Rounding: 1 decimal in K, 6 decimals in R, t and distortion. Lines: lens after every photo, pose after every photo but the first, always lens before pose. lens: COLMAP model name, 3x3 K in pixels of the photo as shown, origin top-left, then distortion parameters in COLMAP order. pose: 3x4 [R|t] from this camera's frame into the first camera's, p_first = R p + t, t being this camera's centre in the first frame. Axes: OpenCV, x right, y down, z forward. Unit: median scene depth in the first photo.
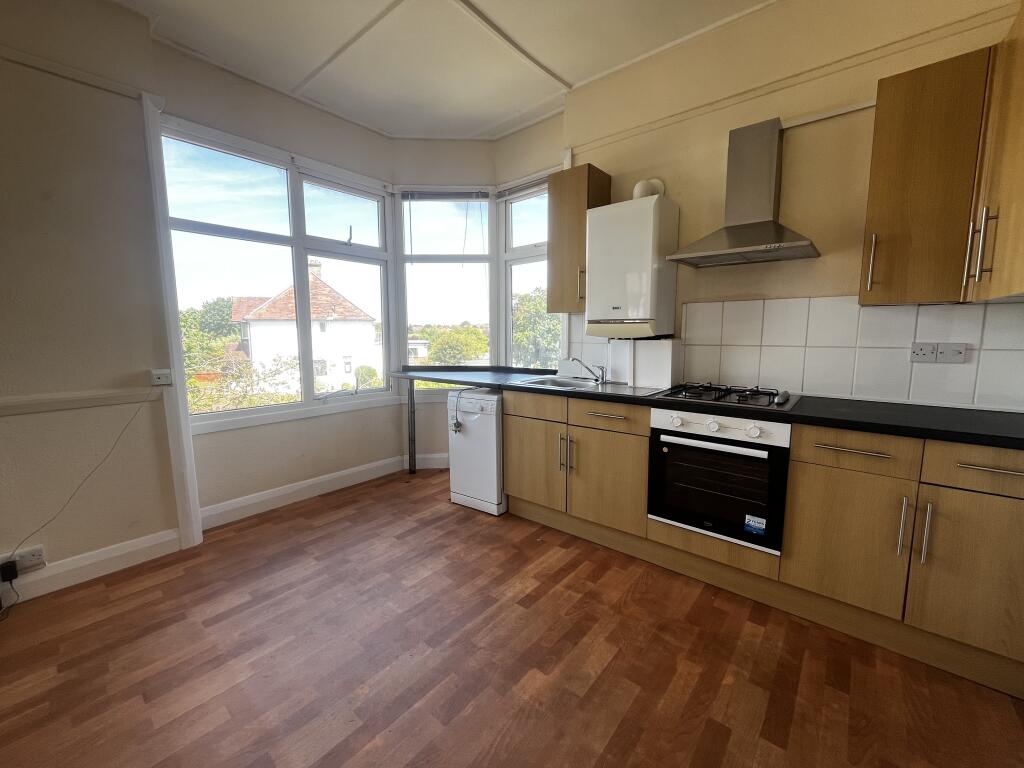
lens RADIAL K [[414.8, 0, 505.7], [0, 414.8, 381.2], [0, 0, 1]] dist [-0.002517, -0.000270]
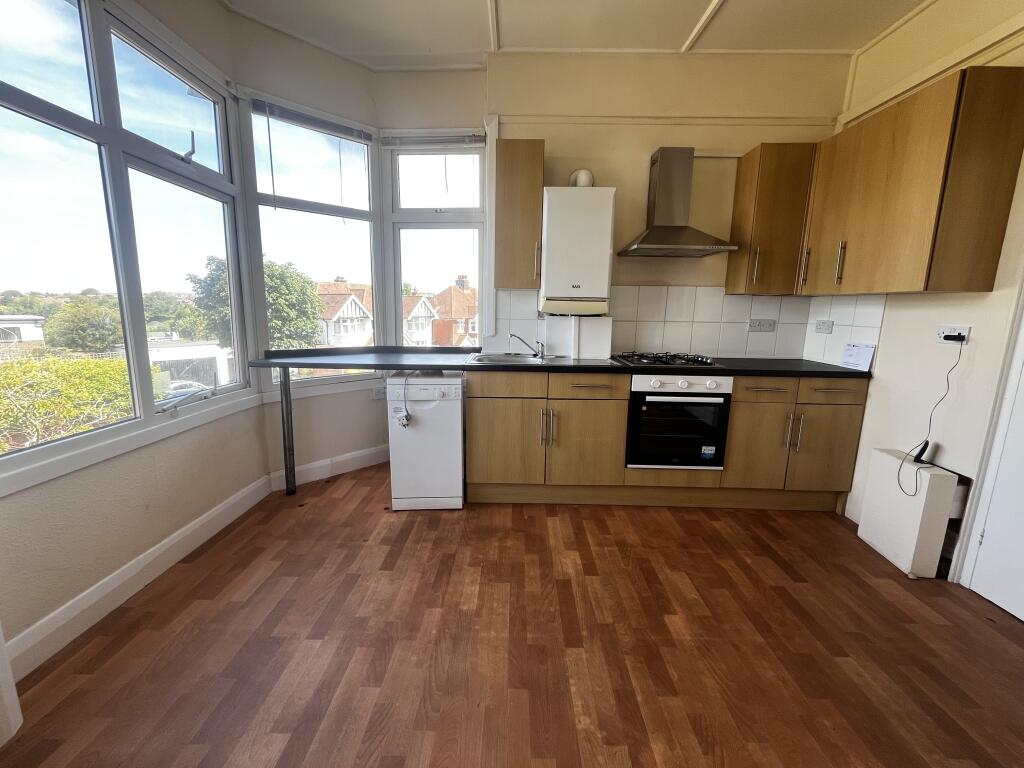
lens RADIAL K [[414.8, 0, 505.7], [0, 414.8, 381.2], [0, 0, 1]] dist [-0.002517, -0.000270]
pose [[0.775378, -0.092015, 0.624757, -0.555203], [0.057143, 0.995492, 0.075698, -0.022713], [-0.628906, -0.022994, 0.777141, 0.261737]]
